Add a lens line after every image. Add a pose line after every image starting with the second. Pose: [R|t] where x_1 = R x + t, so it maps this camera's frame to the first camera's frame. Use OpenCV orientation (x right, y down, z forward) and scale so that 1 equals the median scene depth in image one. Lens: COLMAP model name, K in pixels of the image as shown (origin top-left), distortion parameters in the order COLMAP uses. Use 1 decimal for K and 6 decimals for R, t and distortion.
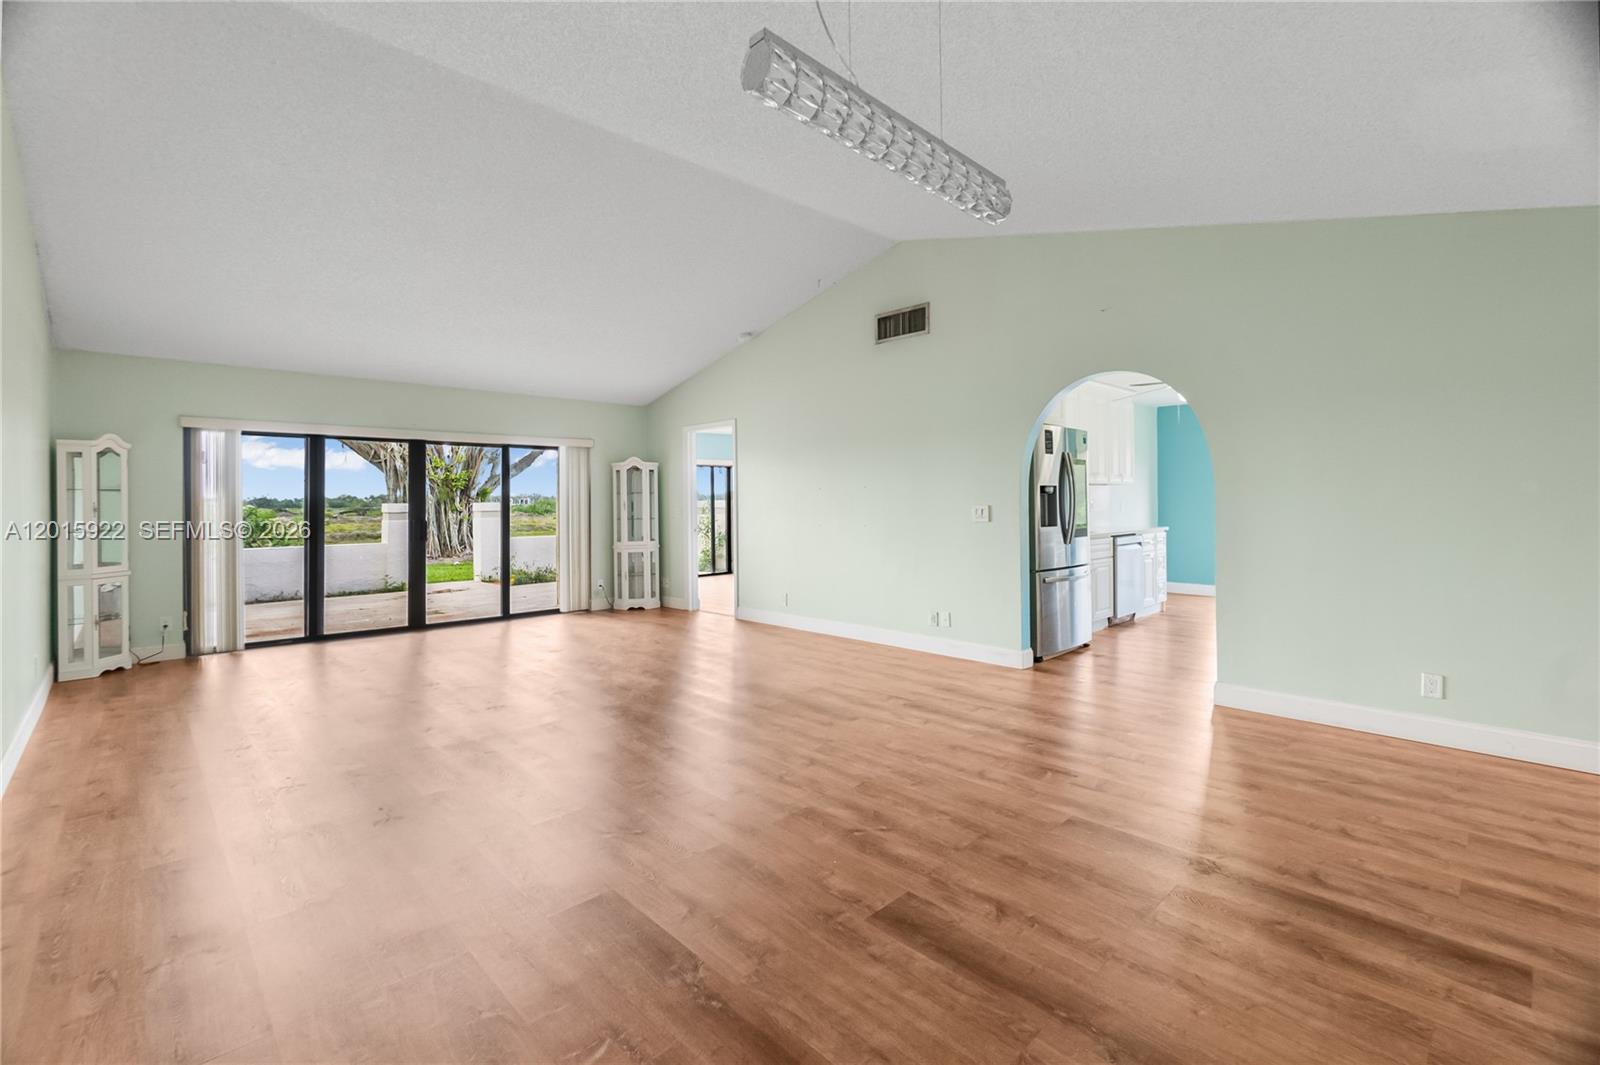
lens RADIAL K [[706.1, 0, 800.0], [0, 706.1, 532.5], [0, 0, 1]] dist [-0.003751, -0.000618]
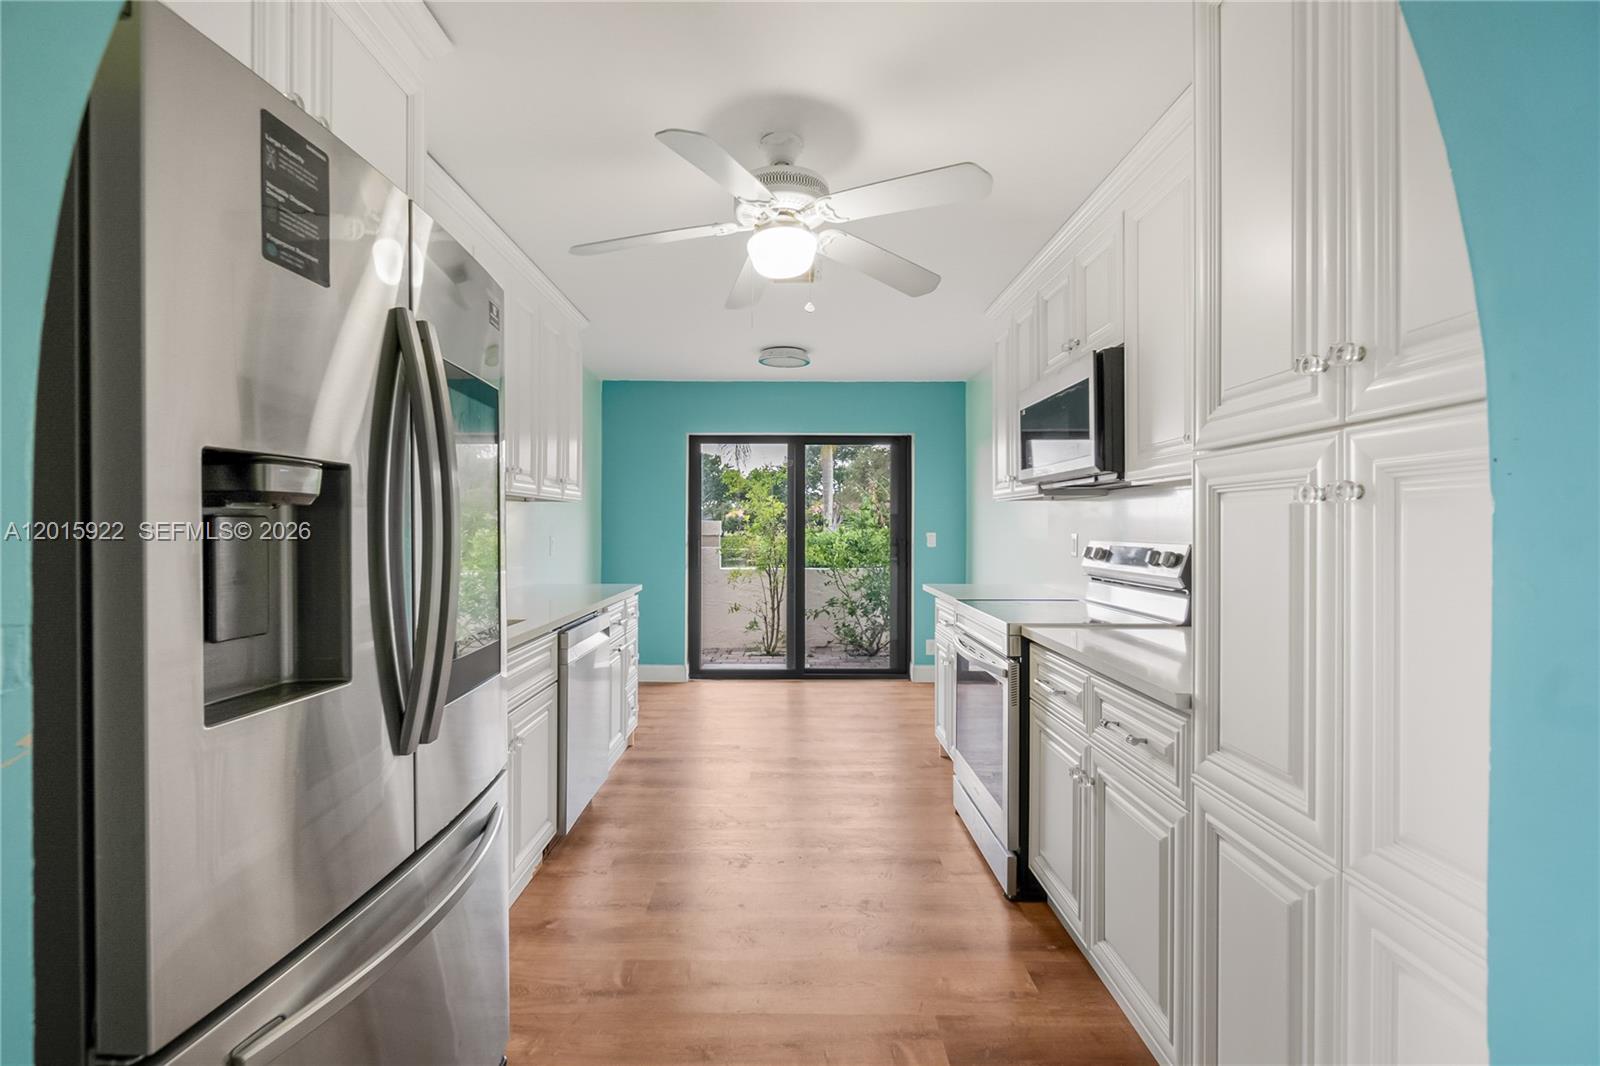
lens RADIAL K [[706.1, 0, 800.0], [0, 706.1, 533.0], [0, 0, 1]] dist [-0.003751, -0.000618]
pose [[0.686304, 0.023937, 0.726921, 0.268314], [0.000549, 0.999441, -0.033429, -0.036097], [-0.727315, 0.023342, 0.685907, 0.678934]]
